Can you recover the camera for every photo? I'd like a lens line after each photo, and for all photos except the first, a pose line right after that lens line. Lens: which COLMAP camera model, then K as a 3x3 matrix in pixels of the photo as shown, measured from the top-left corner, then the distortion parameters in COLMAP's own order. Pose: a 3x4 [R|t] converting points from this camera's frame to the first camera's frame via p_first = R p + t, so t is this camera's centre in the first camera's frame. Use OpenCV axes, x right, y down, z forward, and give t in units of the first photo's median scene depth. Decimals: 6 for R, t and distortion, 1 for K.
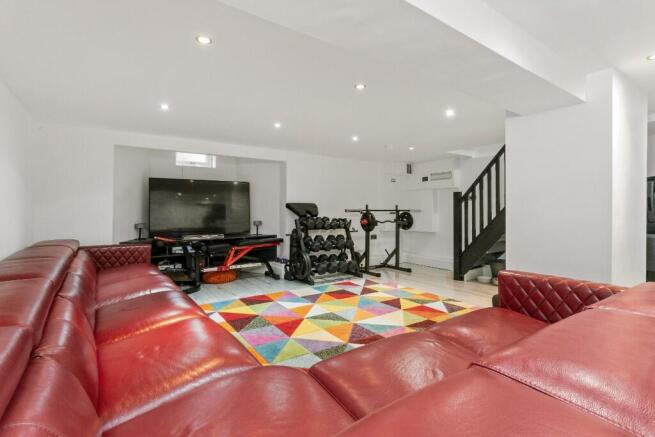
lens RADIAL K [[309.5, 0, 323.1], [0, 309.5, 215.0], [0, 0, 1]] dist [0.000135, 0.000013]
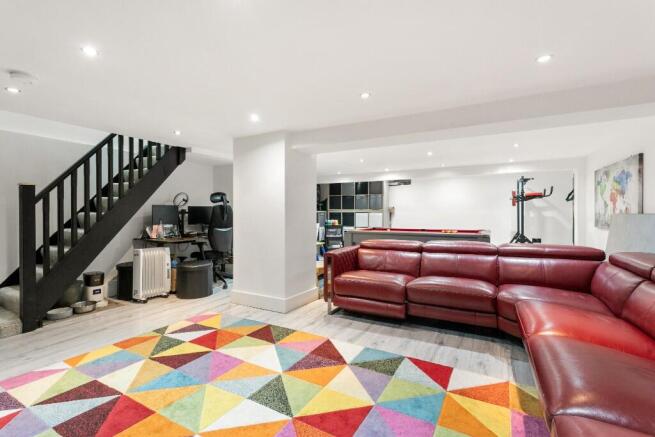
lens RADIAL K [[309.5, 0, 323.1], [0, 309.5, 215.0], [0, 0, 1]] dist [0.000135, 0.000013]
pose [[-0.426783, -0.006672, 0.904330, -0.560071], [0.023662, 0.999548, 0.018541, -0.022478], [-0.904045, 0.029311, -0.426432, 1.170616]]
